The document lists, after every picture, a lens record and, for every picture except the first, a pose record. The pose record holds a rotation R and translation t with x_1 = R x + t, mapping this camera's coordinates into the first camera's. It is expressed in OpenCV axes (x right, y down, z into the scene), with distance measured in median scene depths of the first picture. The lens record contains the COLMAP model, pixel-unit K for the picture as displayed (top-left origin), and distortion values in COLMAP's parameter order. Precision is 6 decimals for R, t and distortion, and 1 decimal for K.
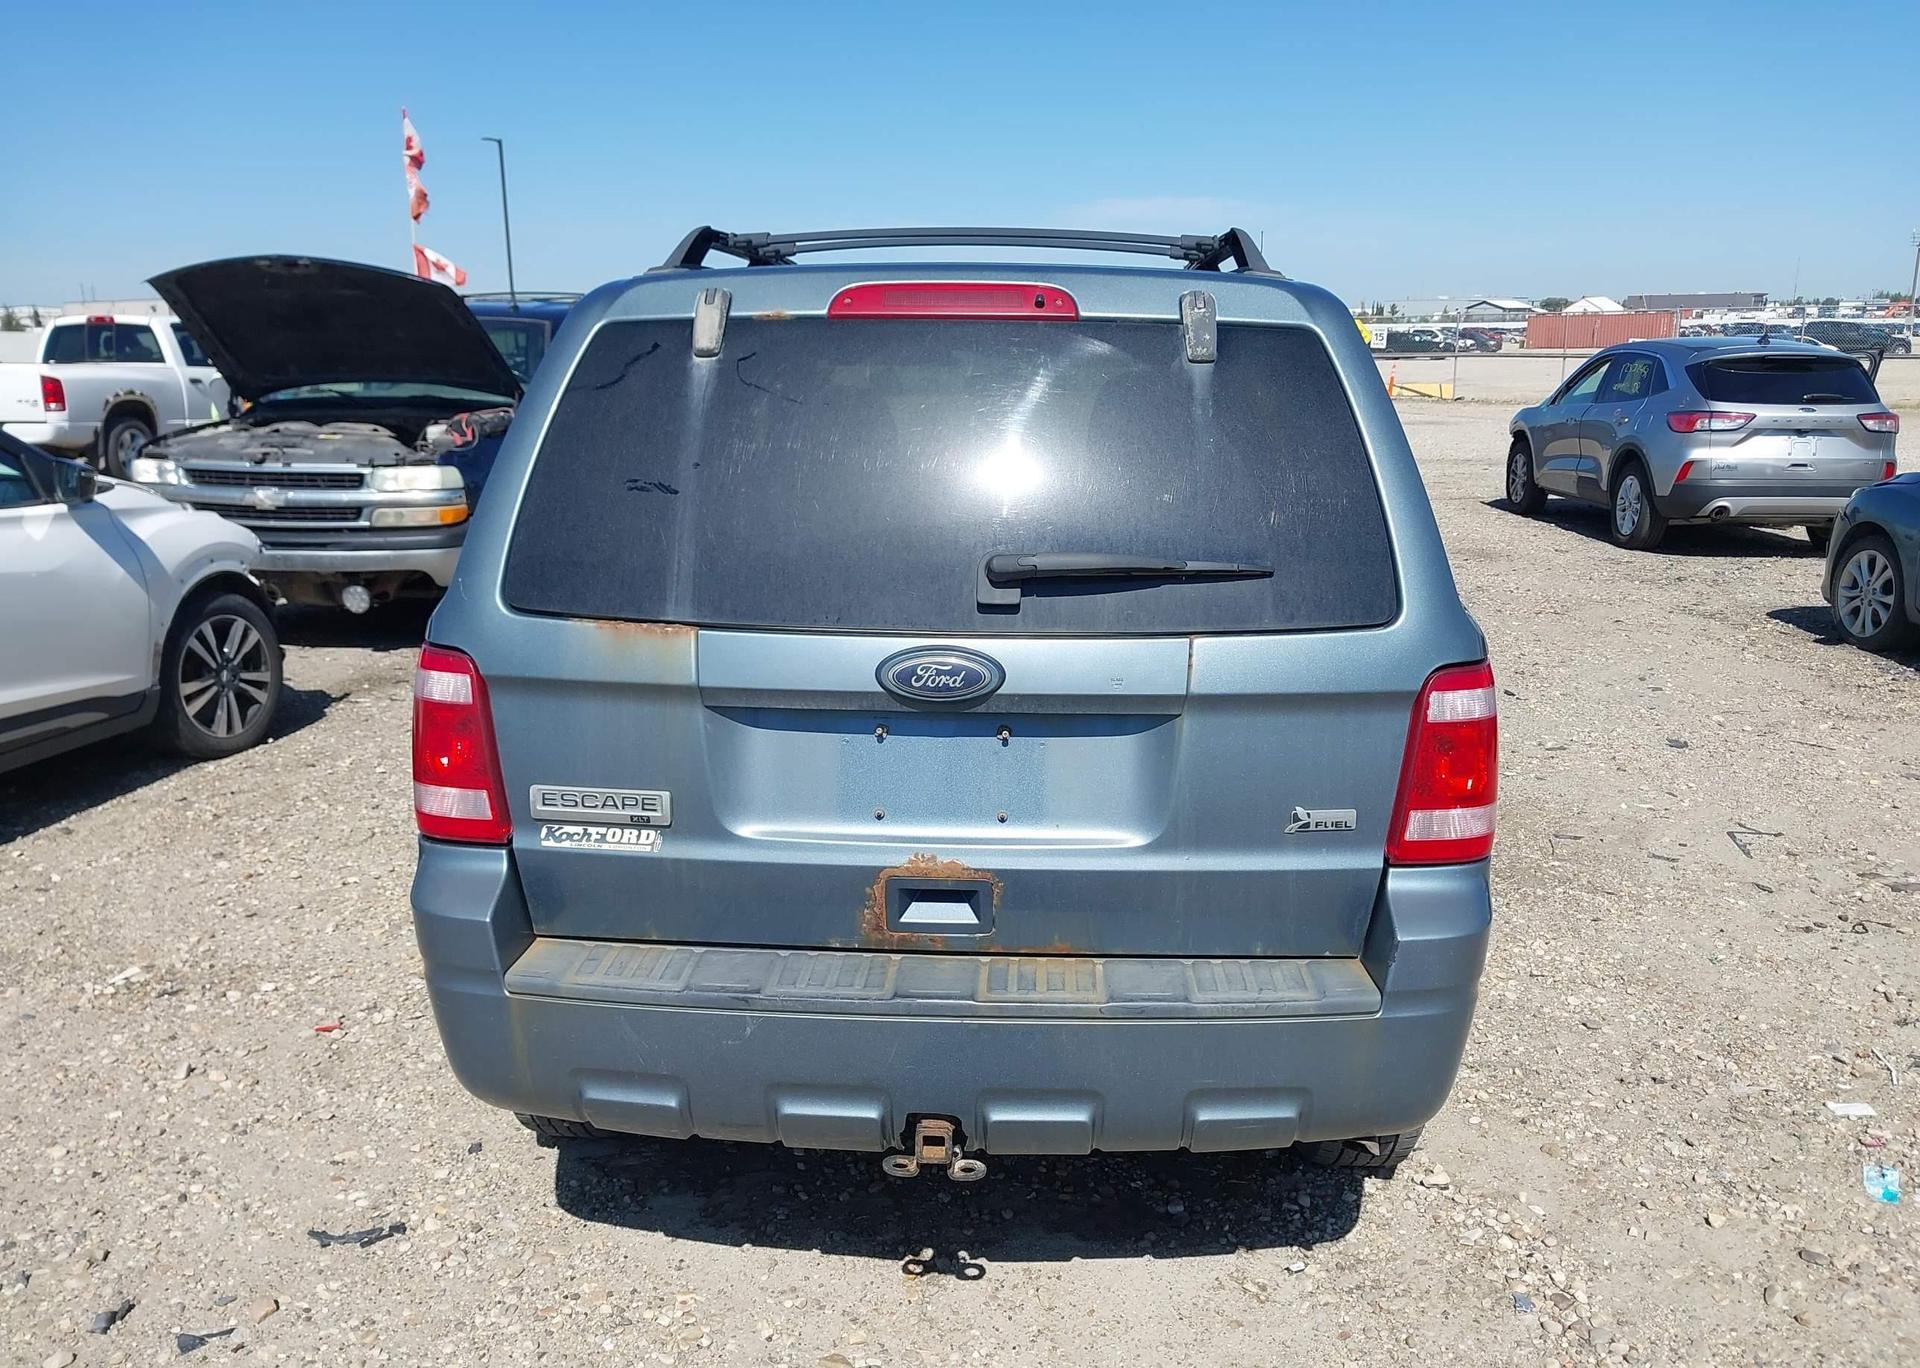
lens RADIAL K [[1537.1, 0, 974.9], [0, 1537.1, 688.2], [0, 0, 1]] dist [0.014790, -0.014739]
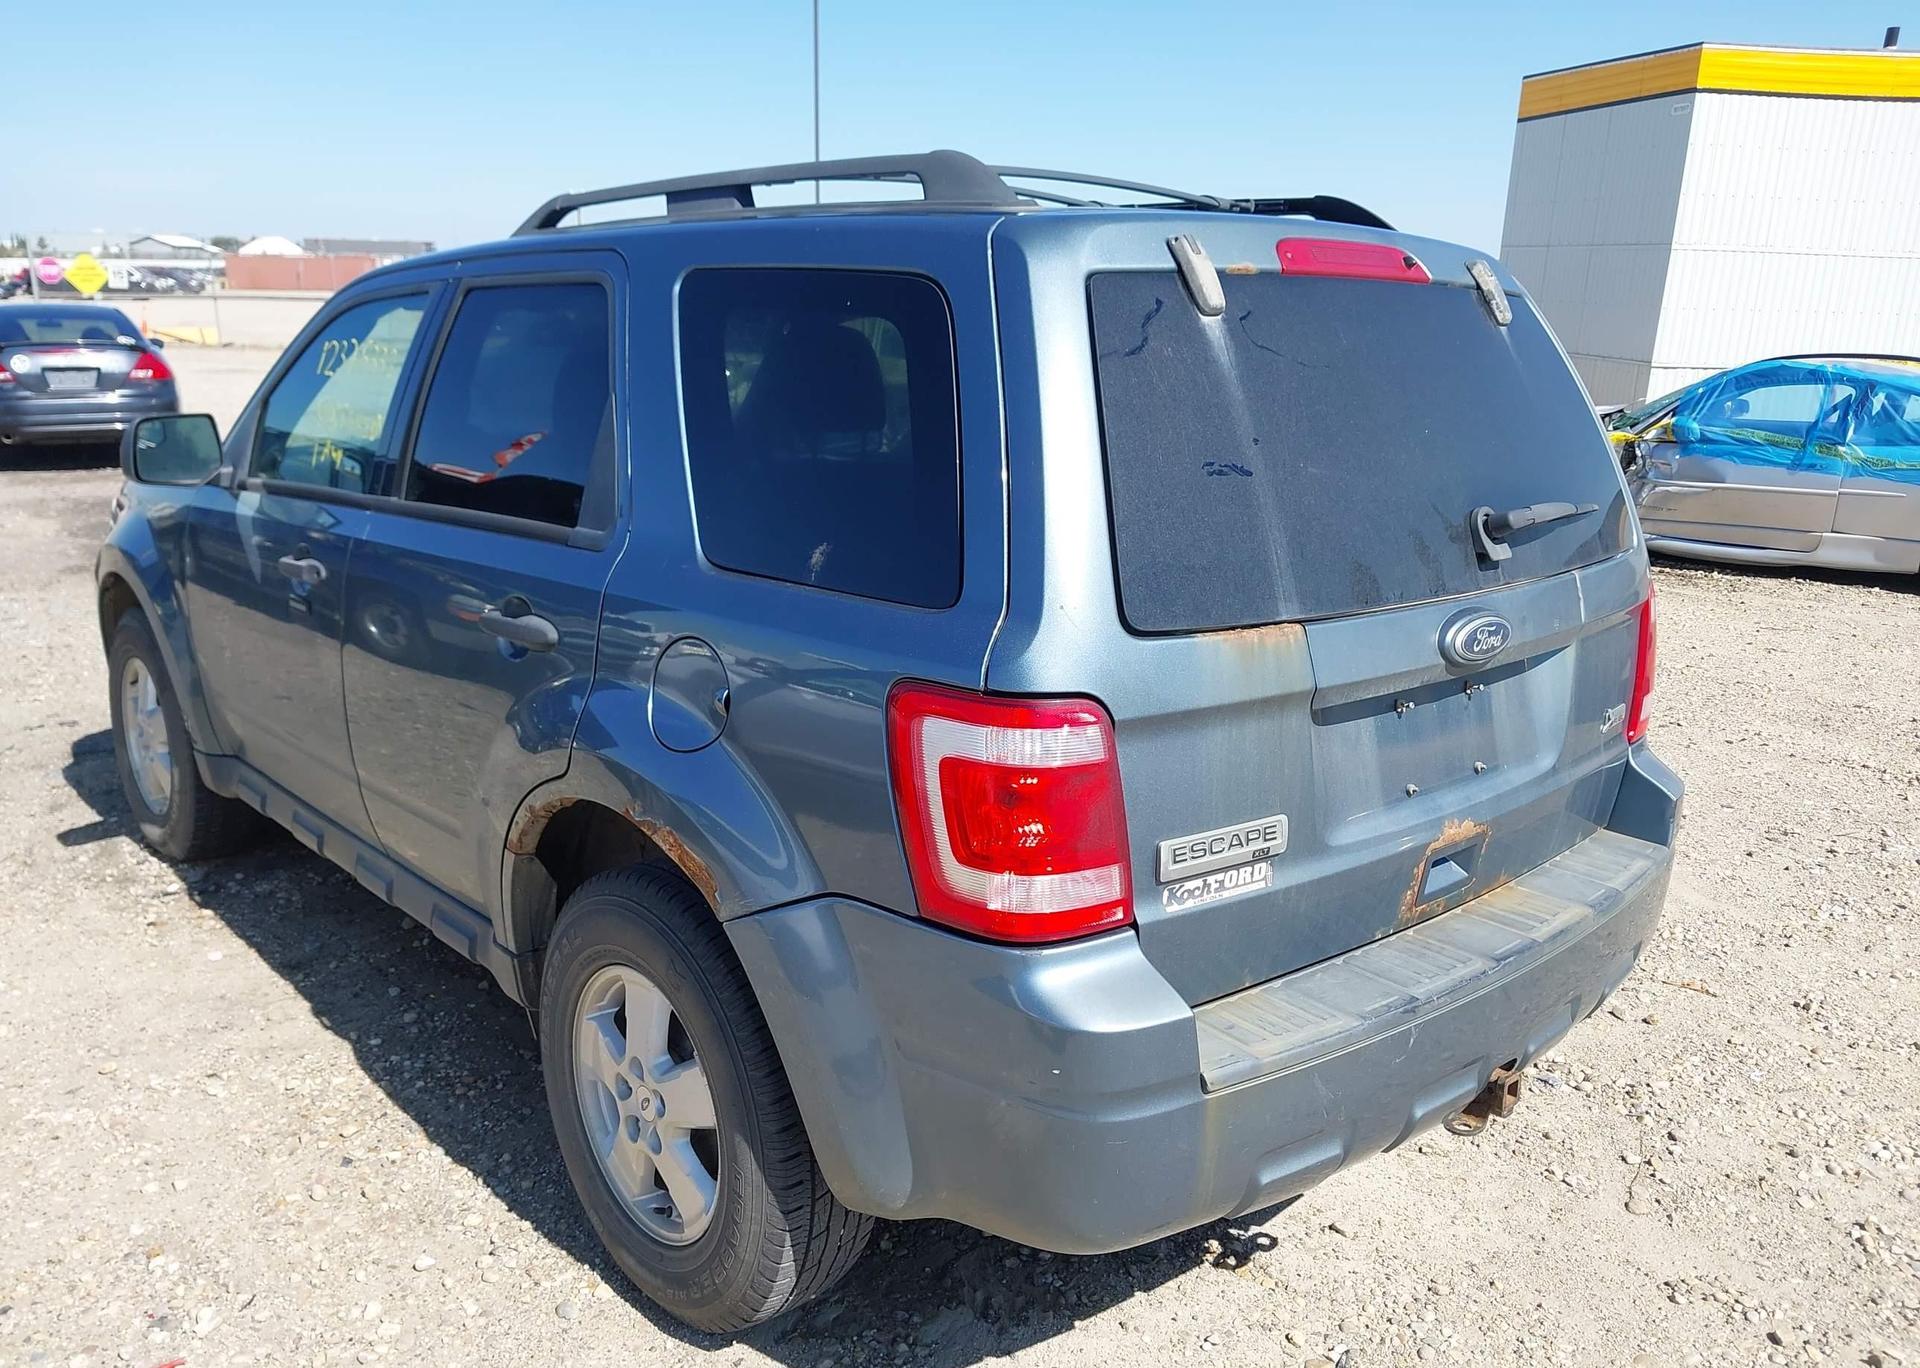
lens RADIAL K [[1537.1, 0, 953.7], [0, 1537.1, 688.3], [0, 0, 1]] dist [0.014790, -0.014739]
pose [[0.714796, -0.154611, 0.682028, -0.905746], [0.130962, 0.987595, 0.086627, -0.102800], [-0.686961, 0.027399, 0.726177, 0.477718]]
